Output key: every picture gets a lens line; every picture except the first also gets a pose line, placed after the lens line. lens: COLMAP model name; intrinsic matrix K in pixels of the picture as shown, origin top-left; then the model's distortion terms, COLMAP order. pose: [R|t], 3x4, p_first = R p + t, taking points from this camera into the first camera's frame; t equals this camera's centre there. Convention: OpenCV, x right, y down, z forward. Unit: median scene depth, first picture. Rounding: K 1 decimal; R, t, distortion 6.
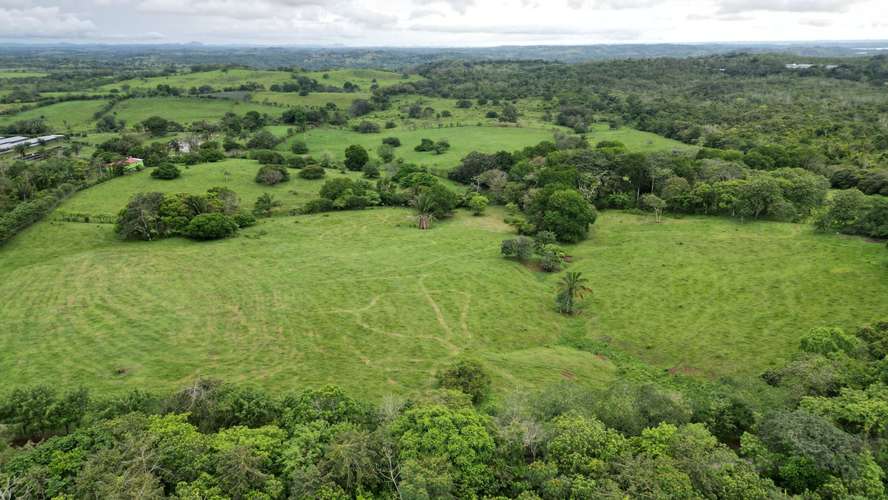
lens RADIAL K [[617.7, 0, 444.0], [0, 617.7, 250.0], [0, 0, 1]] dist [0.080828, -0.081822]
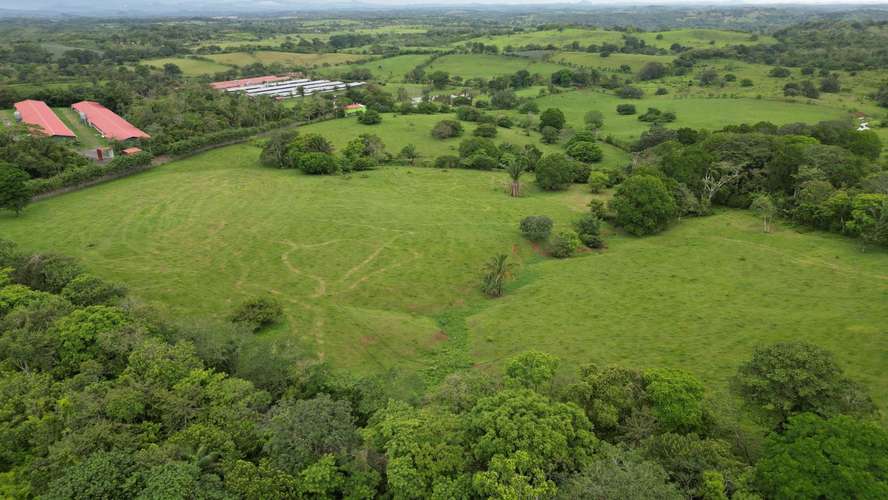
lens RADIAL K [[618.3, 0, 444.0], [0, 618.3, 250.0], [0, 0, 1]] dist [0.075123, -0.073549]
pose [[0.842044, 0.199179, -0.501288, 0.302732], [-0.169418, 0.979958, 0.104788, -0.027125], [0.512113, -0.003309, 0.858912, 0.069635]]
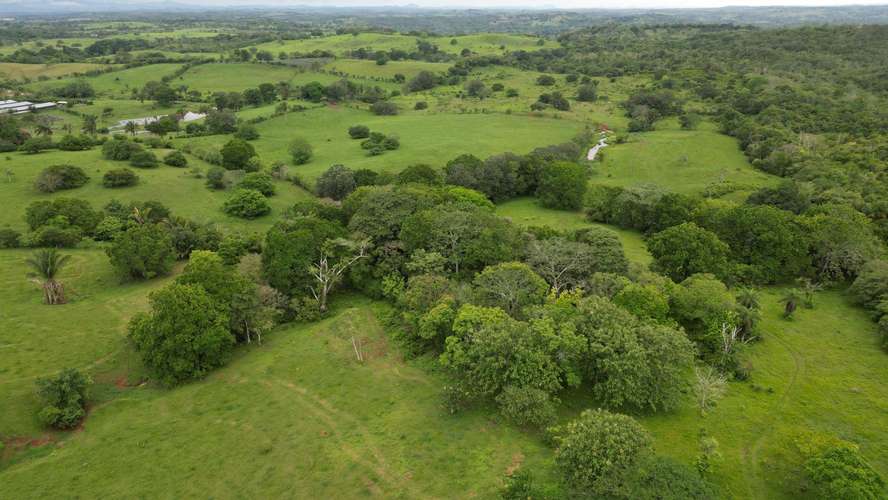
lens RADIAL K [[618.3, 0, 444.0], [0, 618.3, 250.0], [0, 0, 1]] dist [0.075123, -0.073549]
pose [[0.949663, 0.117400, -0.290445, 0.414061], [-0.101477, 0.992418, 0.069344, -0.136155], [0.296384, -0.036380, 0.954376, 0.394422]]
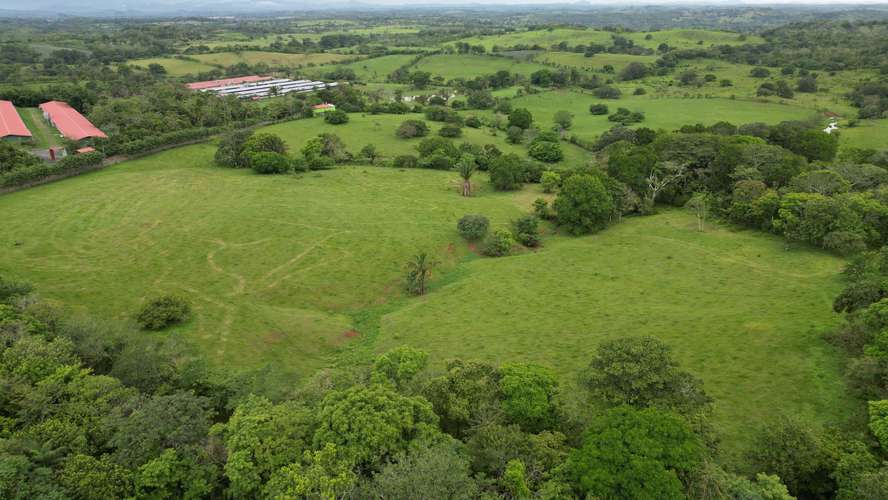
lens RADIAL K [[618.3, 0, 444.0], [0, 618.3, 250.0], [0, 0, 1]] dist [0.075123, -0.073549]
pose [[0.842722, 0.198581, -0.500385, 0.355722], [-0.168849, 0.980078, 0.104584, -0.036614], [0.511185, -0.003645, 0.859463, 0.096533]]
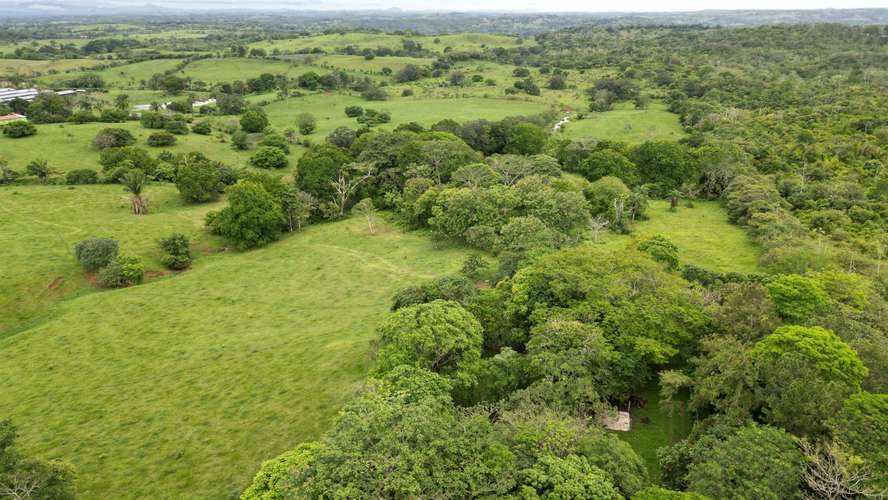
lens RADIAL K [[617.7, 0, 444.0], [0, 617.7, 250.0], [0, 0, 1]] dist [0.080828, -0.081822]
pose [[0.957285, 0.106927, -0.268647, 0.474849], [-0.093589, 0.993678, 0.062011, -0.060509], [0.273580, -0.034220, 0.961240, 0.221533]]
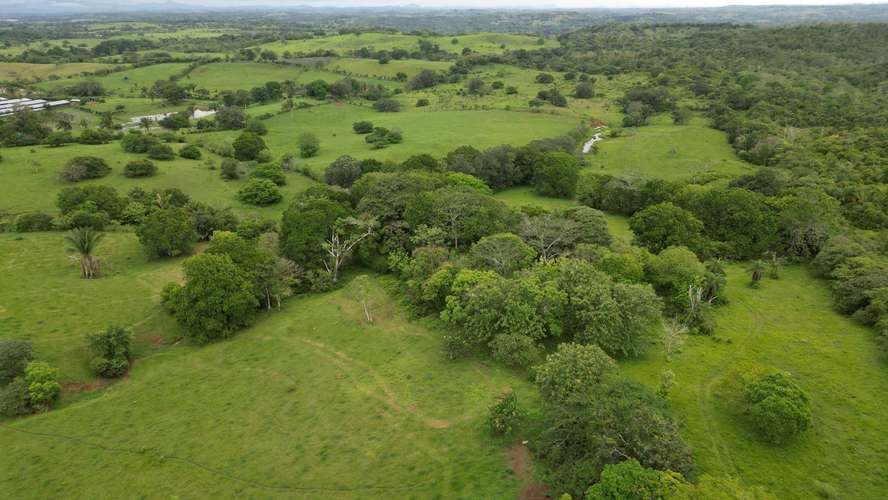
lens RADIAL K [[618.3, 0, 444.0], [0, 618.3, 250.0], [0, 0, 1]] dist [0.075123, -0.073549]
pose [[0.949077, 0.115872, -0.292963, 0.431465], [-0.099654, 0.992575, 0.069742, -0.120630], [0.298869, -0.036995, 0.953577, 0.347460]]
